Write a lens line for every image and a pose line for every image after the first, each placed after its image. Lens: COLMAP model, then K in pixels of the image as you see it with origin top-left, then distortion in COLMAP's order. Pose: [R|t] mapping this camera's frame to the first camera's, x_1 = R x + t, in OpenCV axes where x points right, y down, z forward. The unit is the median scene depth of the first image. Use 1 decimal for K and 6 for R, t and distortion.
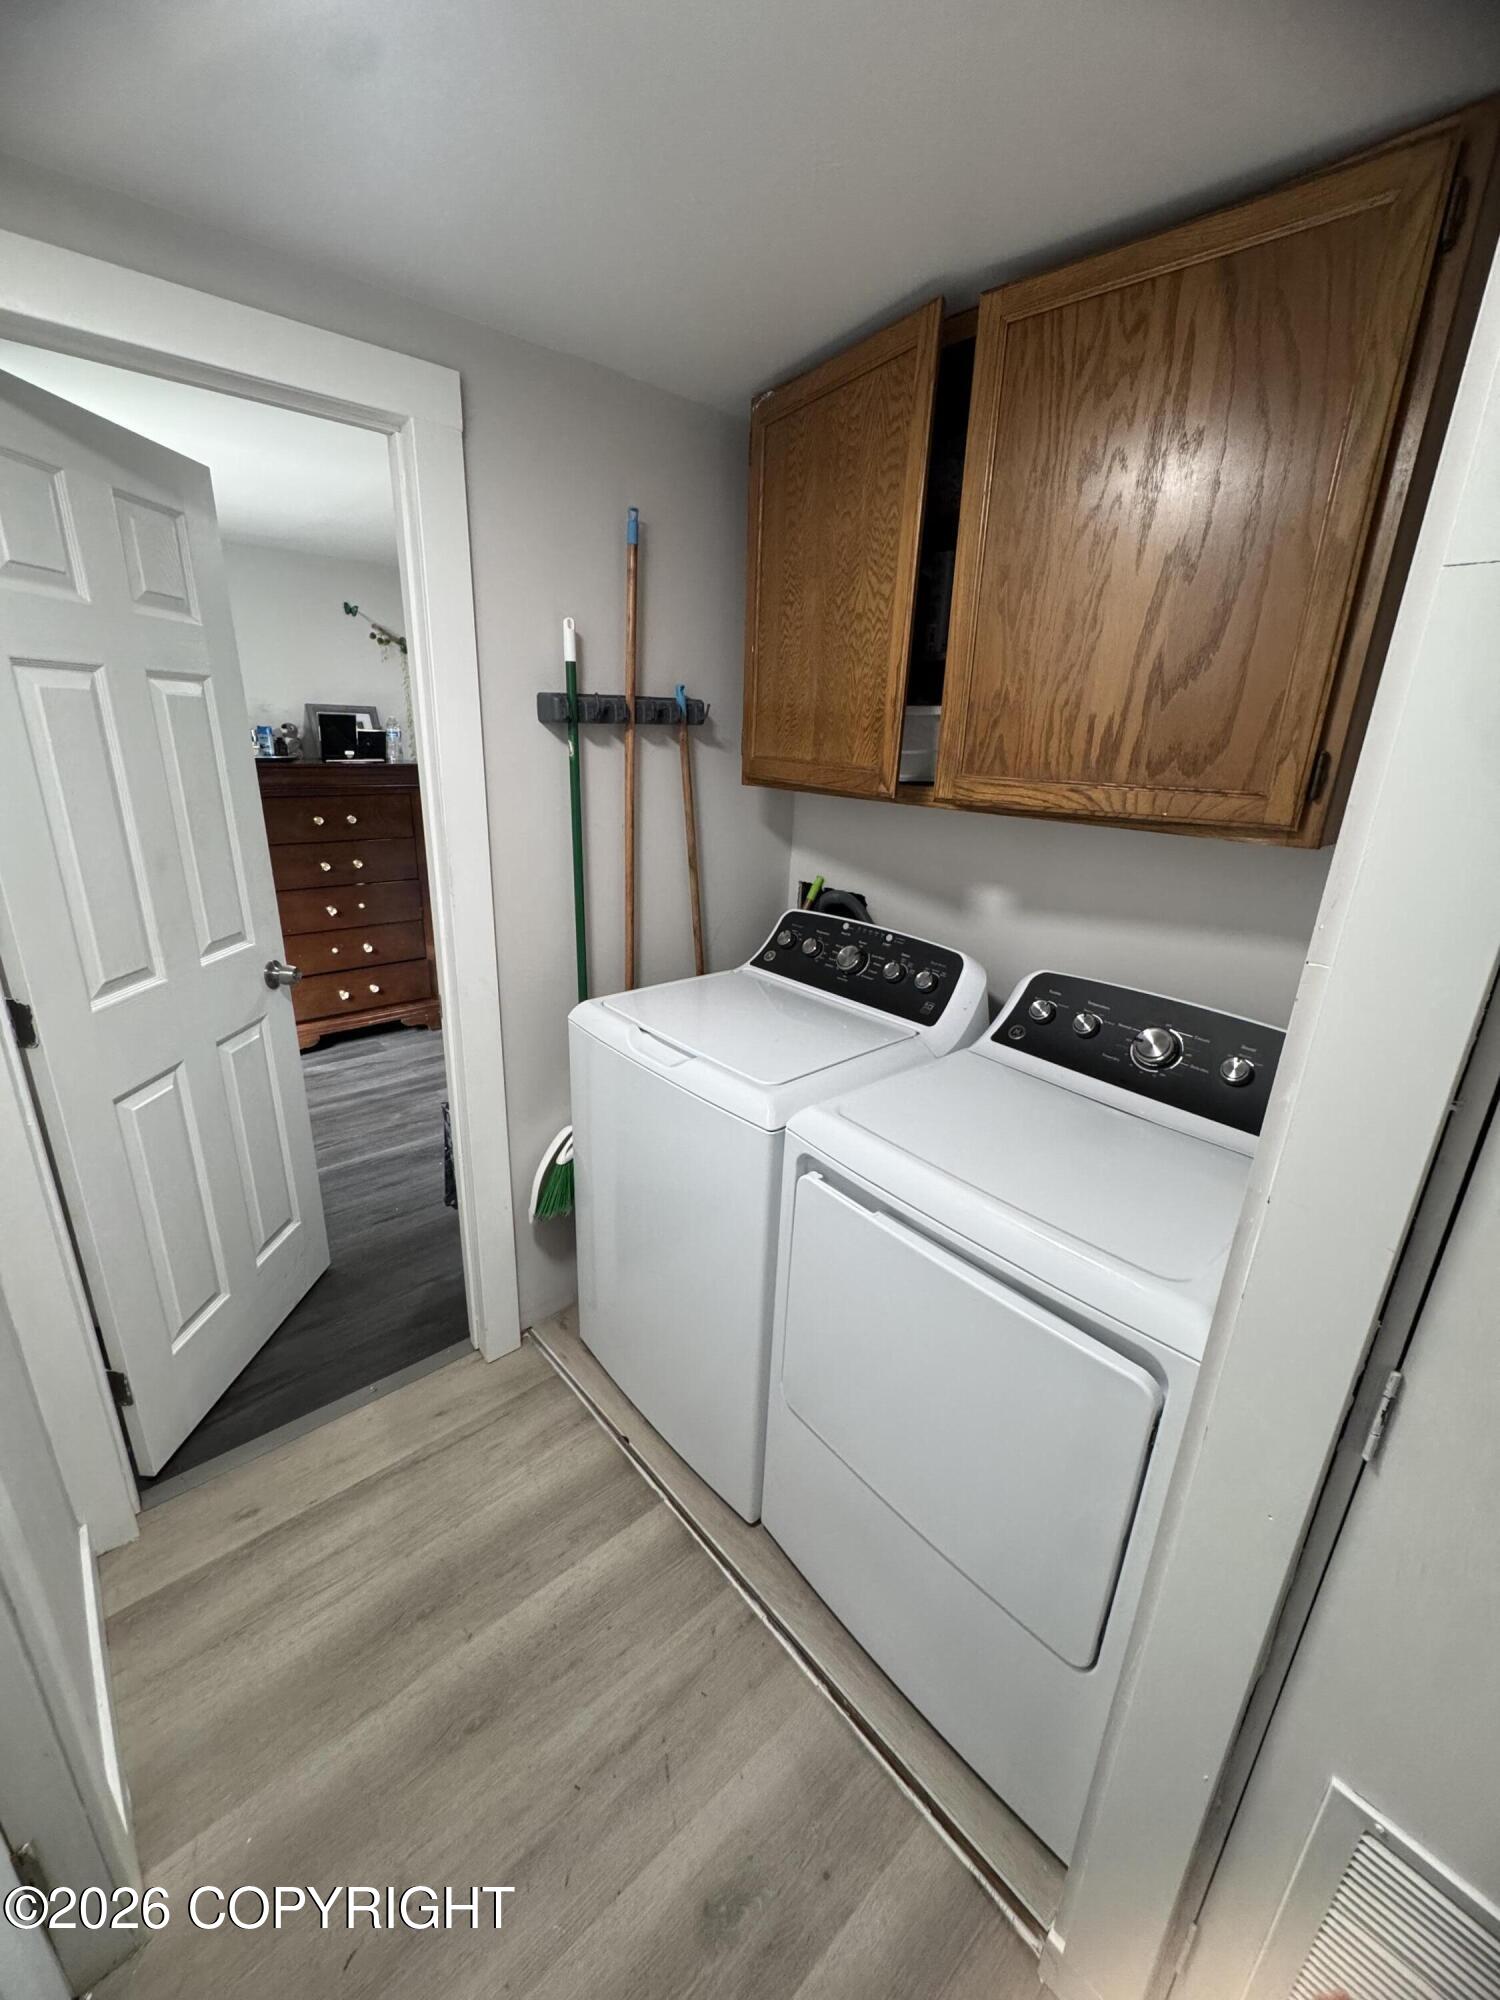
lens RADIAL K [[800.8, 0, 749.9], [0, 800.8, 998.7], [0, 0, 1]] dist [-0.005404, 0.001352]
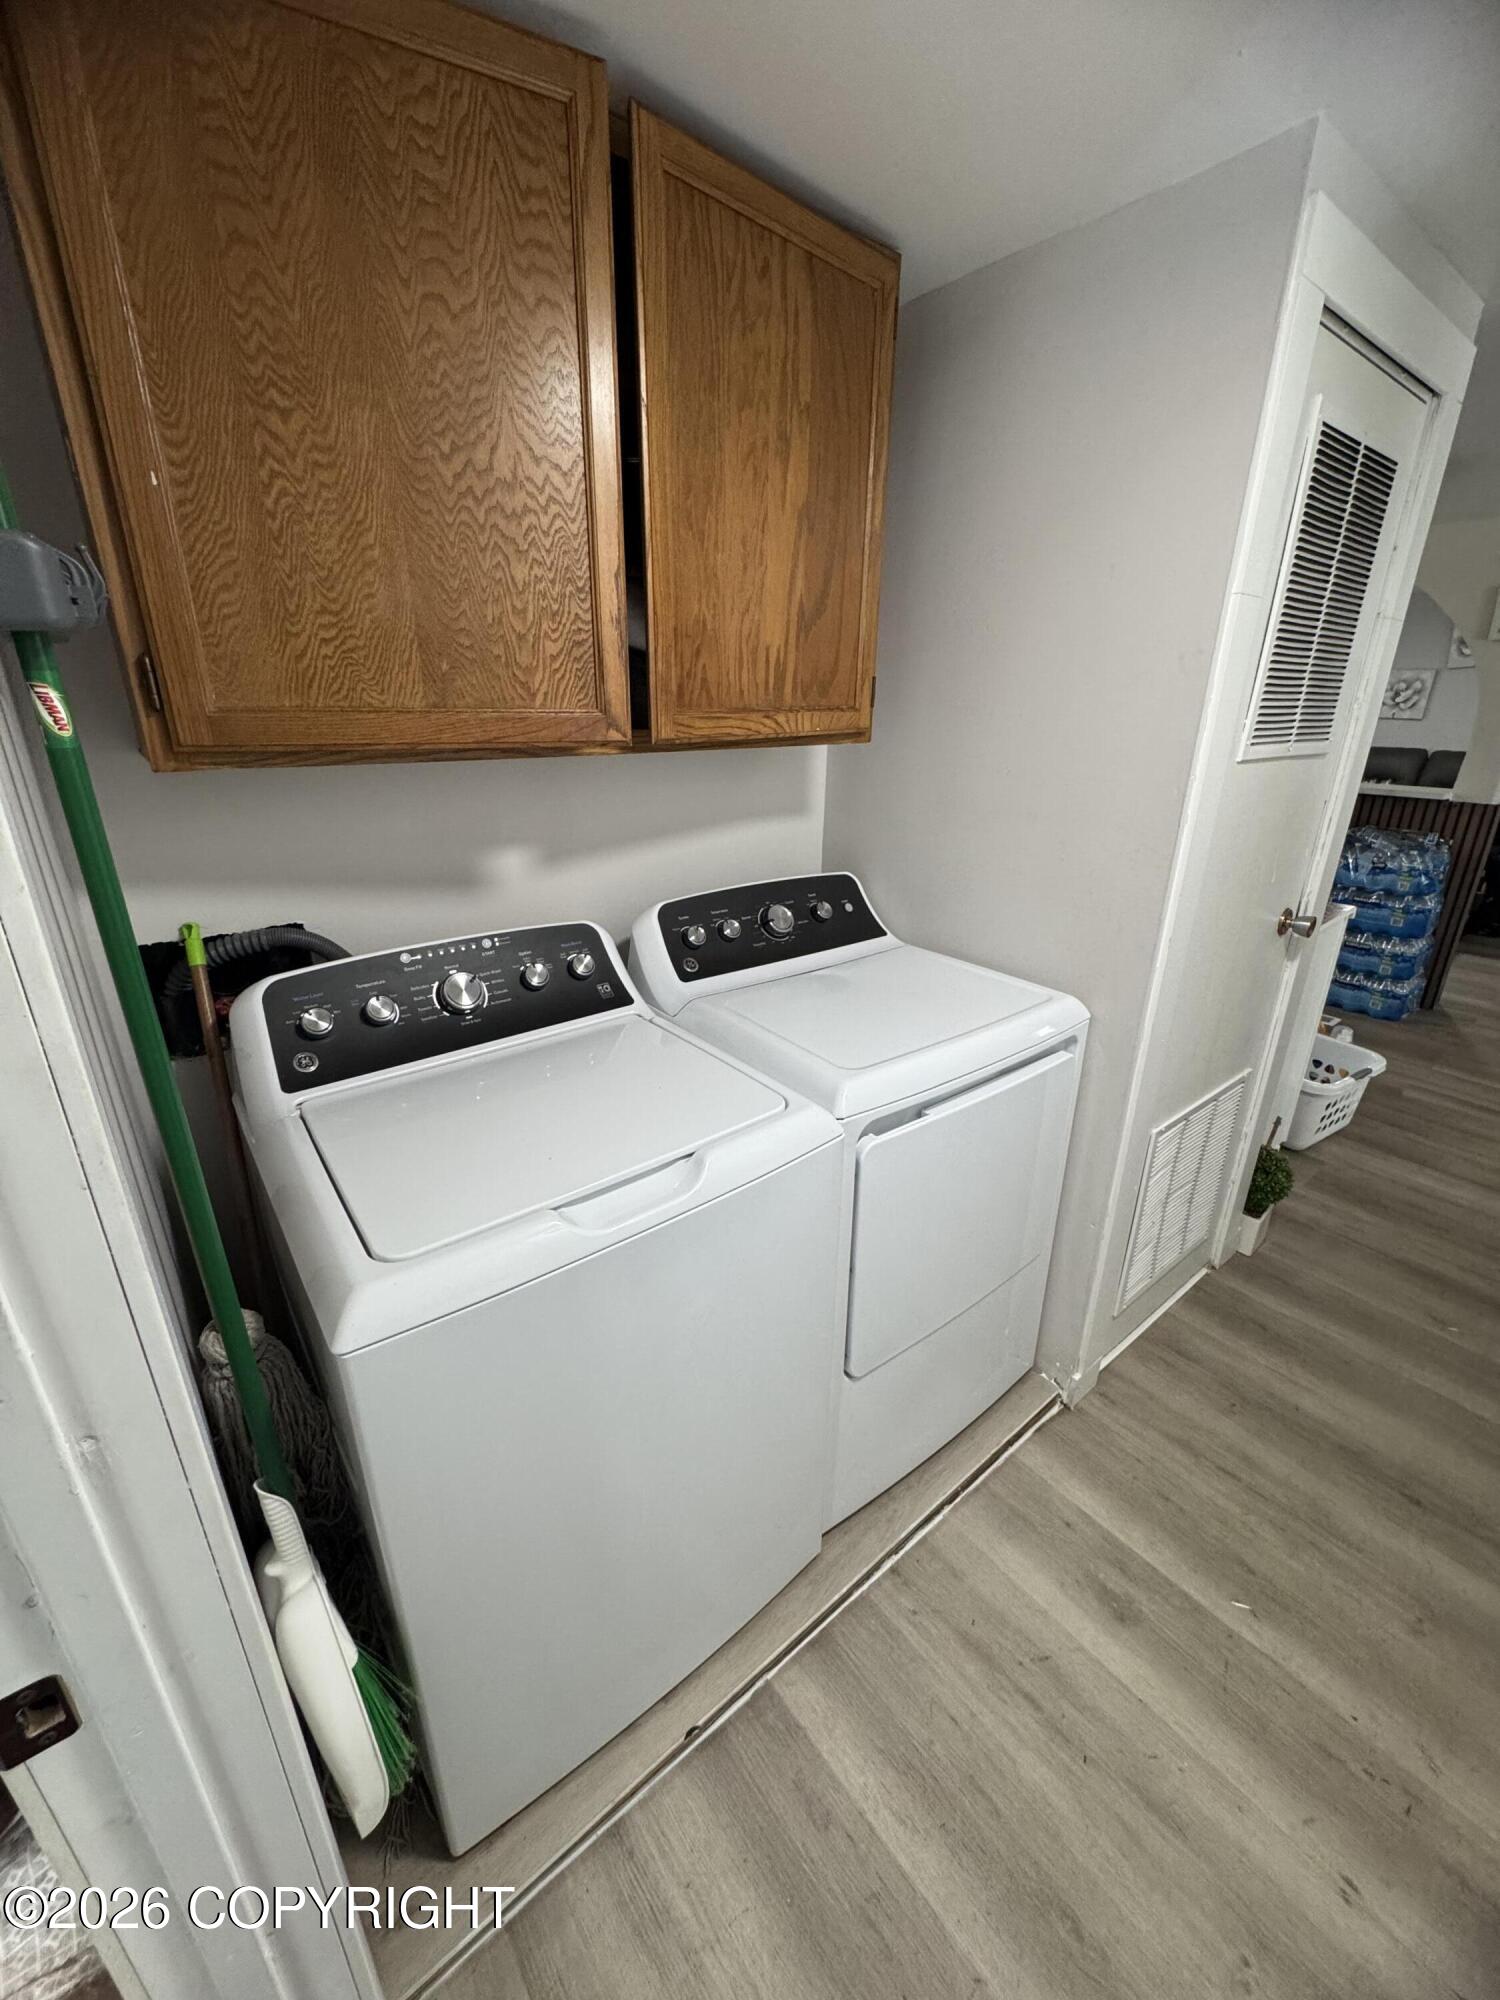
lens RADIAL K [[800.8, 0, 754.7], [0, 800.8, 998.0], [0, 0, 1]] dist [-0.005404, 0.001352]
pose [[0.041082, -0.389399, 0.920152, -0.634091], [0.308150, 0.880975, 0.359062, -0.269284], [-0.950450, 0.268794, 0.156186, 0.798969]]
